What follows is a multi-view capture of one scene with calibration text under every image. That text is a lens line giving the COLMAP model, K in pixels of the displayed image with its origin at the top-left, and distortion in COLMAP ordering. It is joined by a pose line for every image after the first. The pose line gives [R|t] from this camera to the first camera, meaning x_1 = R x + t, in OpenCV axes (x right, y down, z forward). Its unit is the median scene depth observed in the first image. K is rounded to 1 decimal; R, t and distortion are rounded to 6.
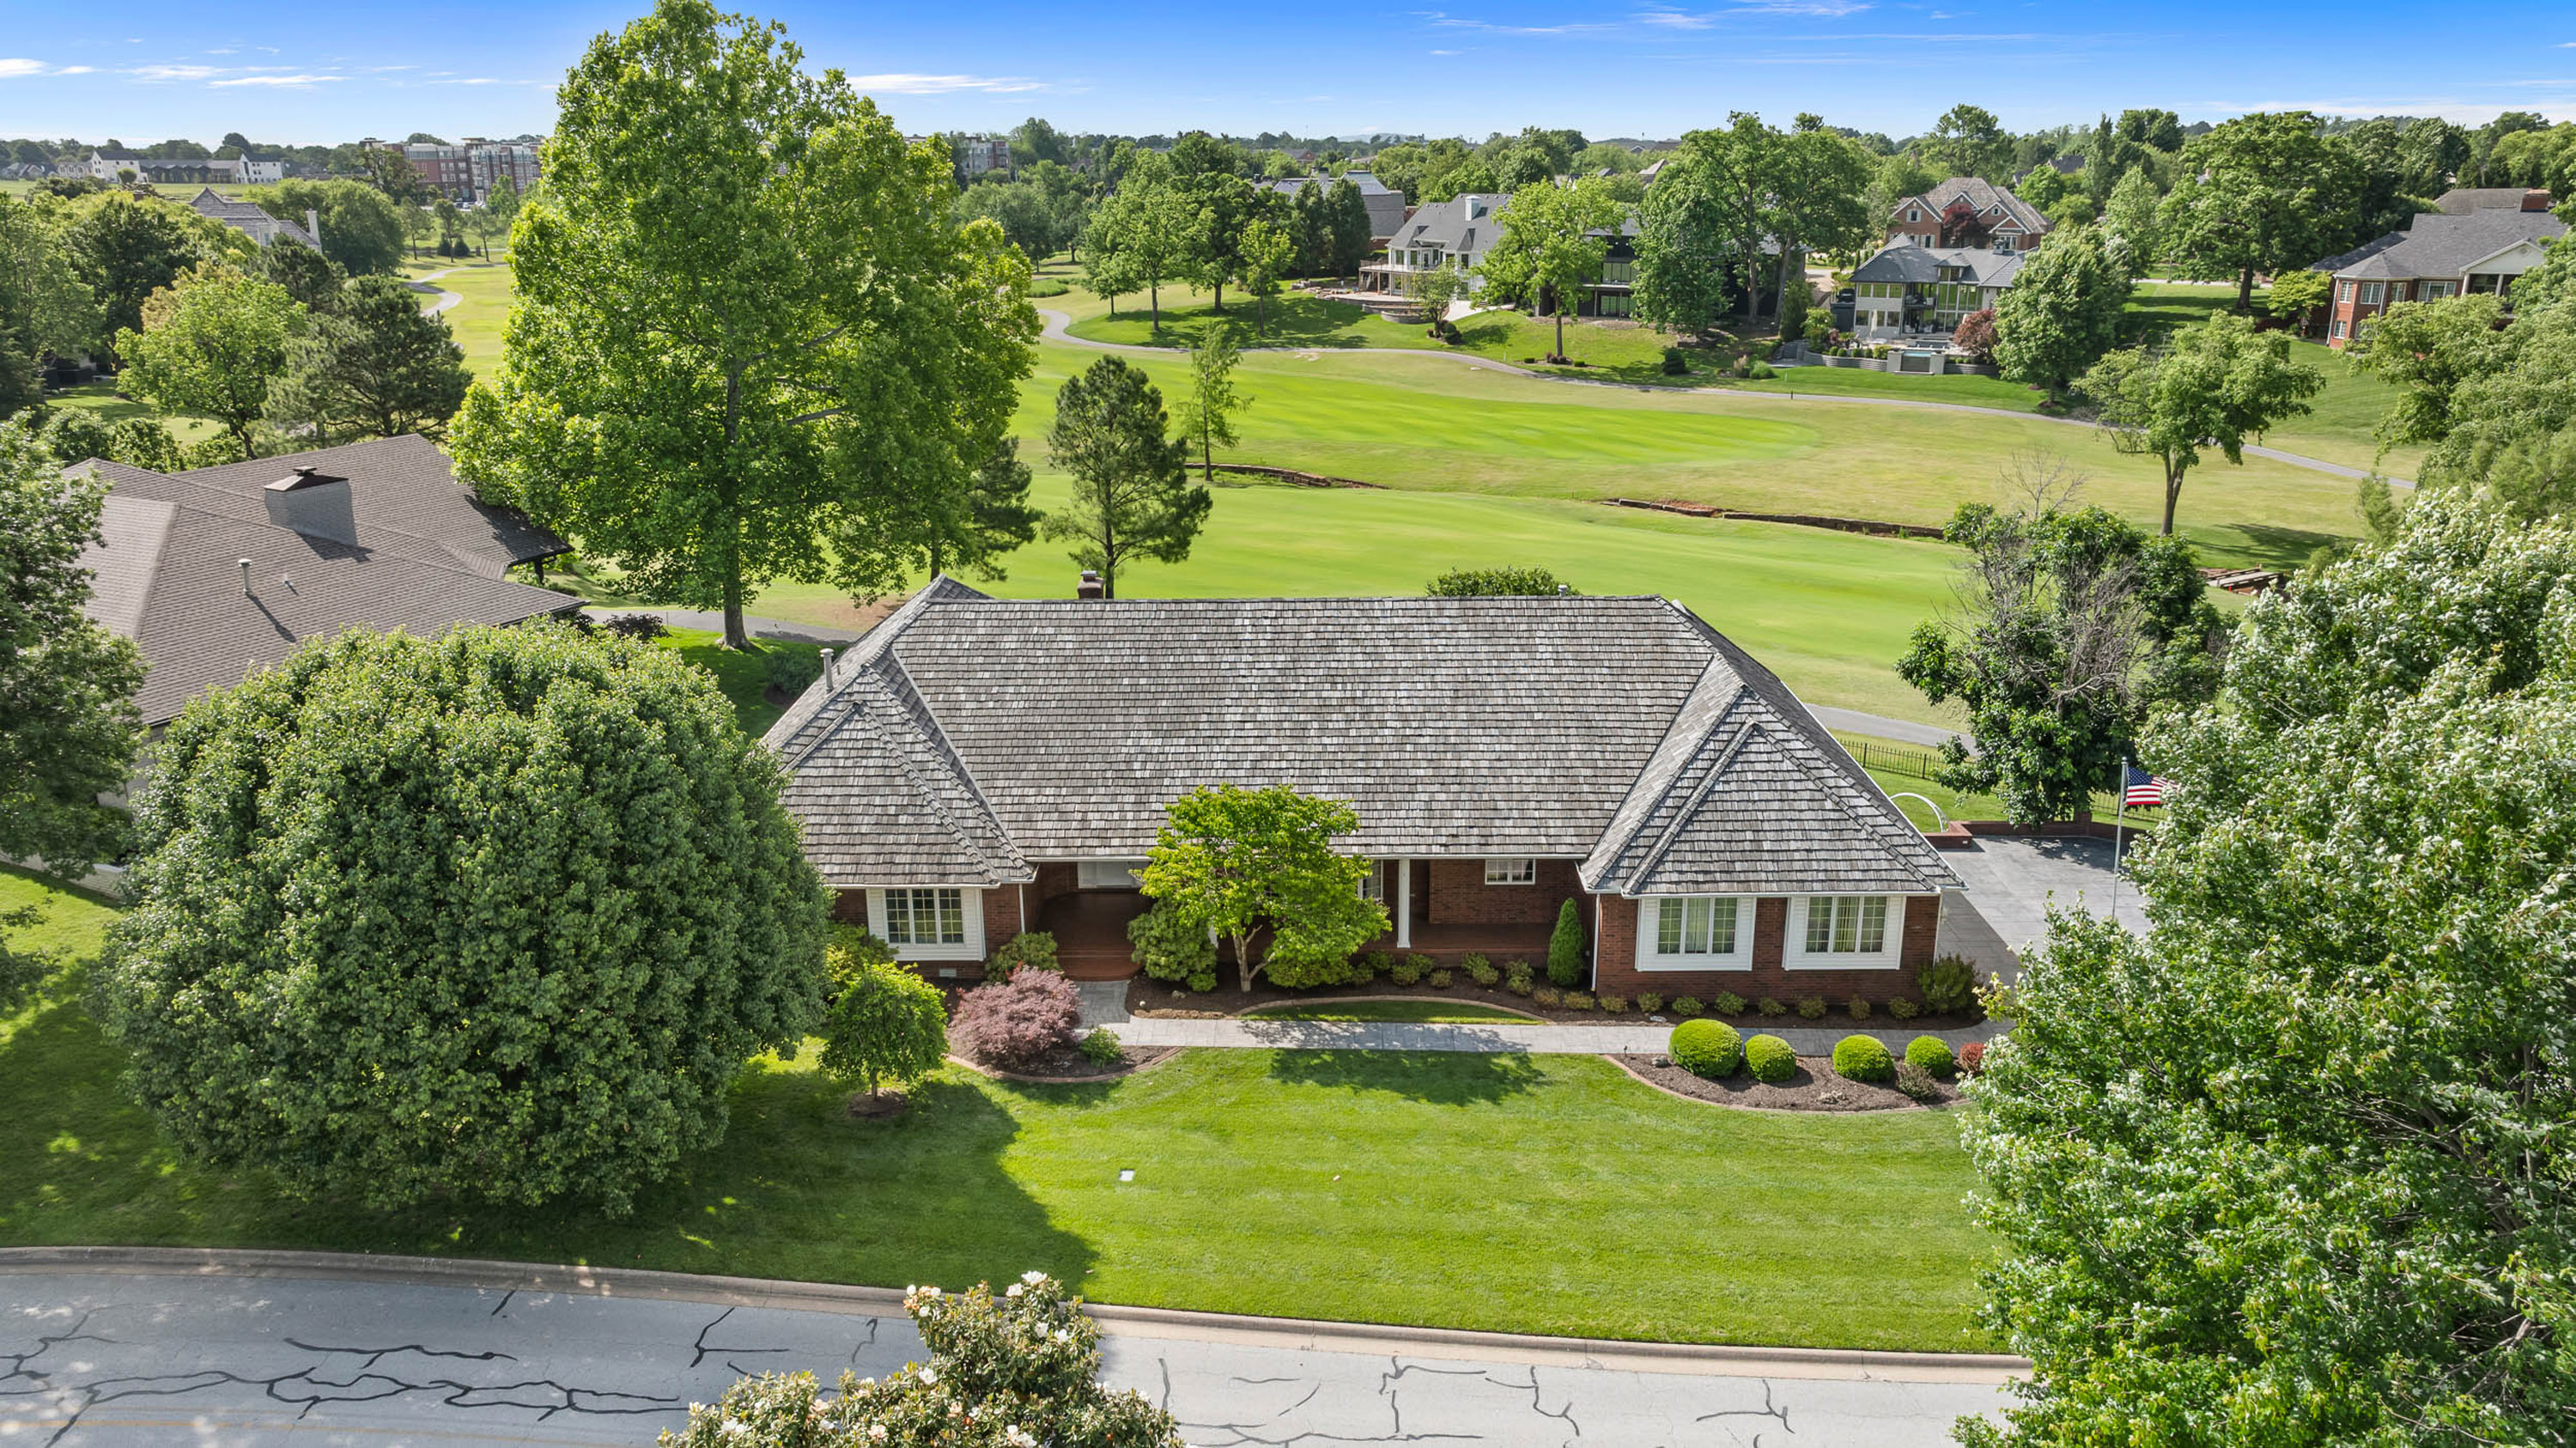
lens RADIAL K [[1833.9, 0, 1300.2], [0, 1833.9, 665.6], [0, 0, 1]] dist [-0.037188, 0.033674]
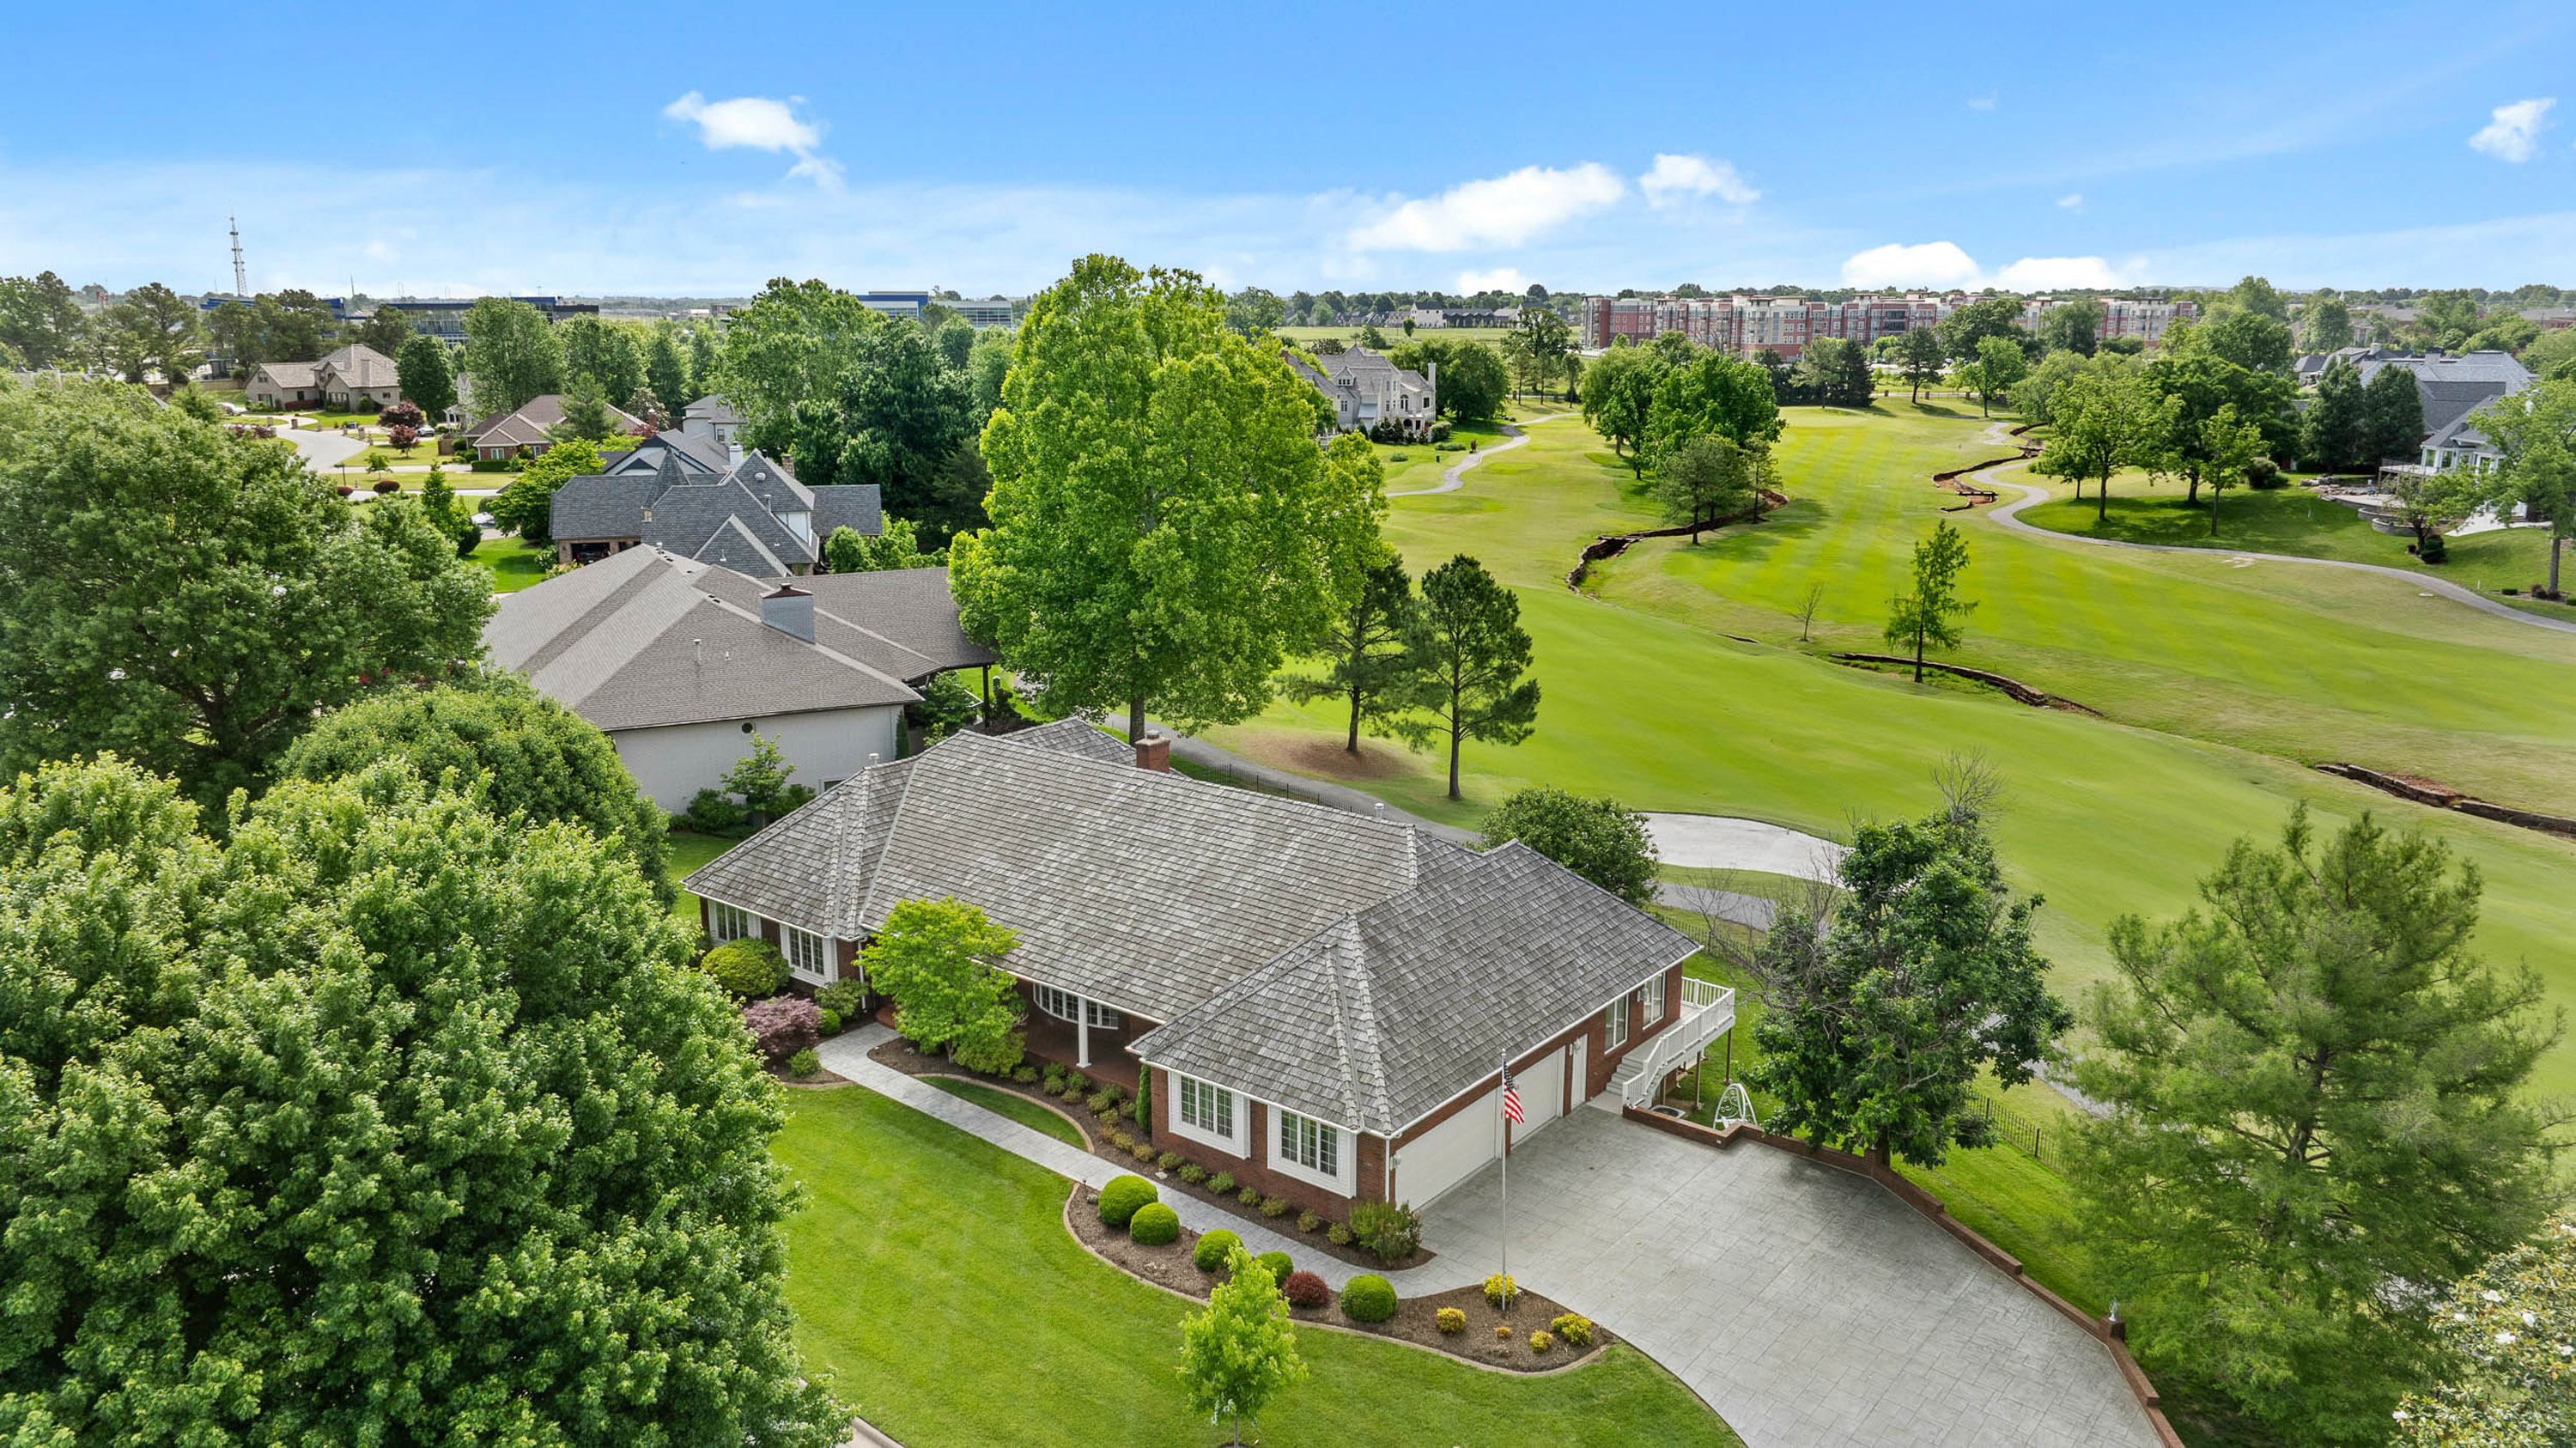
lens RADIAL K [[1833.9, 0, 1300.2], [0, 1833.9, 665.6], [0, 0, 1]] dist [-0.037188, 0.033674]
pose [[0.790189, 0.124096, -0.600168, 0.173391], [-0.169737, 0.985292, -0.019750, -0.021751], [0.588890, 0.117477, 0.799630, 0.018326]]
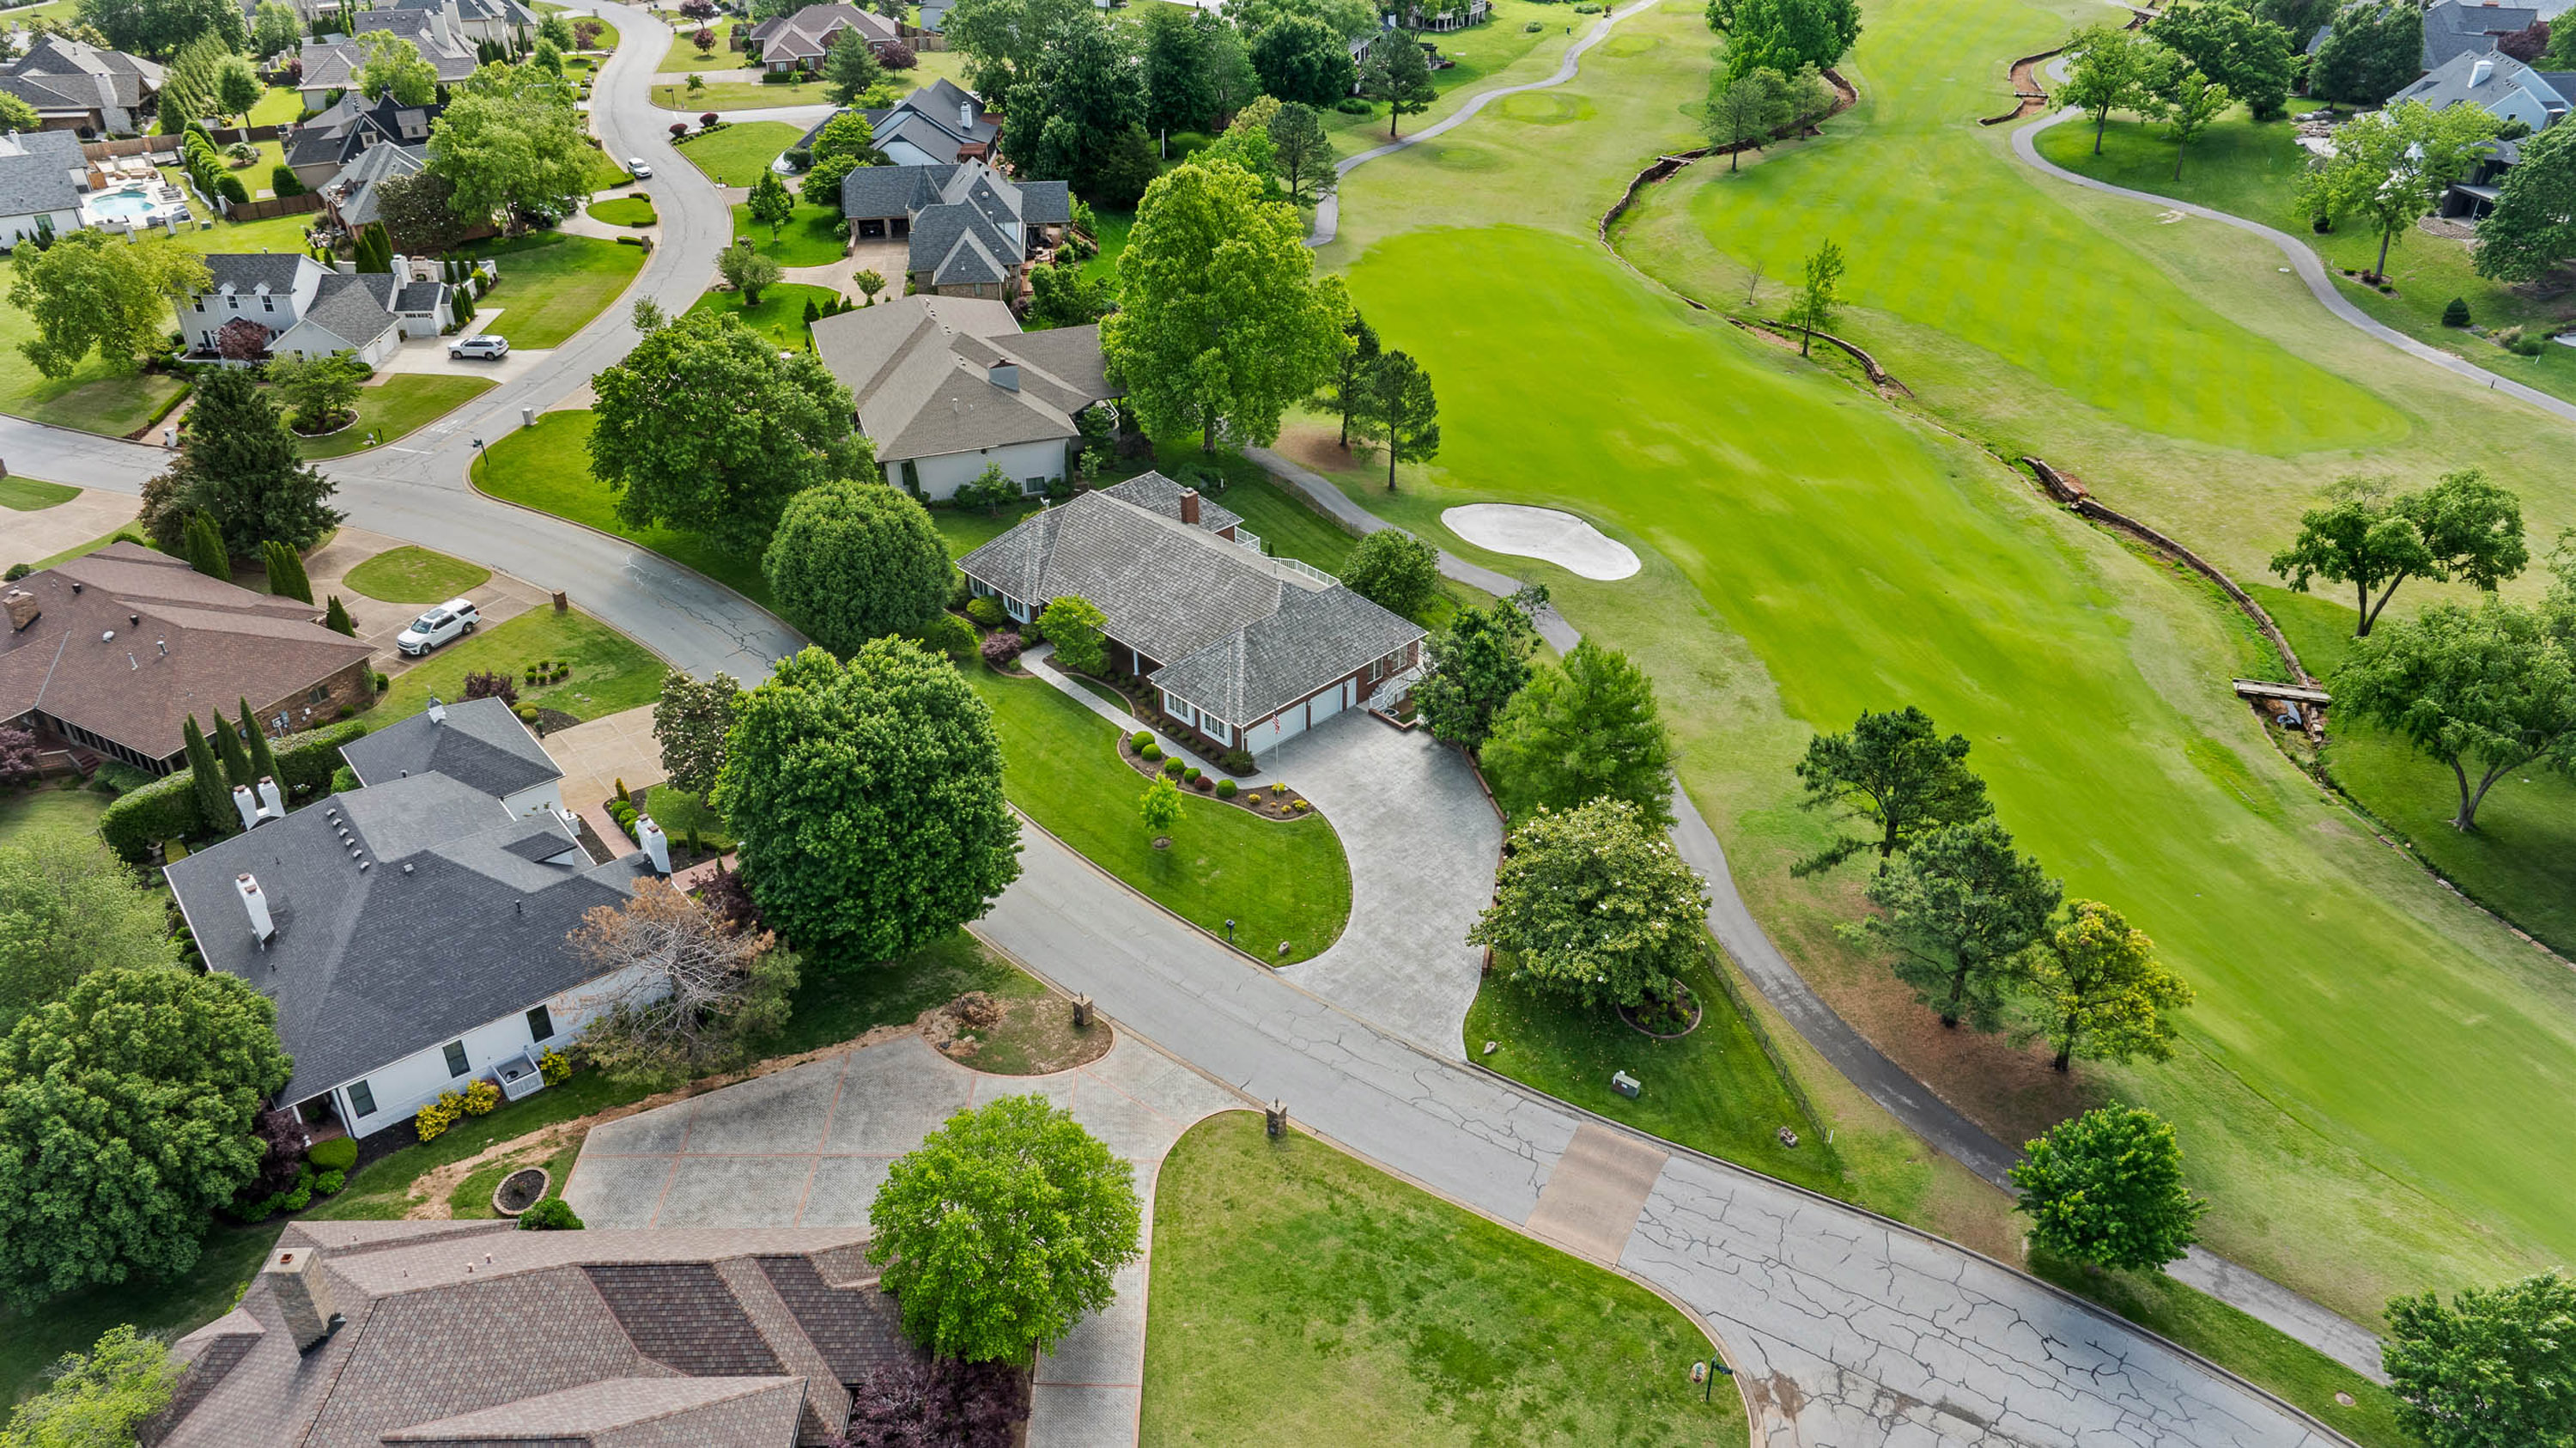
lens RADIAL K [[1833.9, 0, 1300.2], [0, 1833.9, 665.6], [0, 0, 1]] dist [-0.037188, 0.033674]
pose [[0.706043, 0.351238, -0.614927, 0.380313], [-0.191985, 0.930751, 0.311199, -0.150817], [0.681649, -0.101663, 0.724582, -0.159688]]
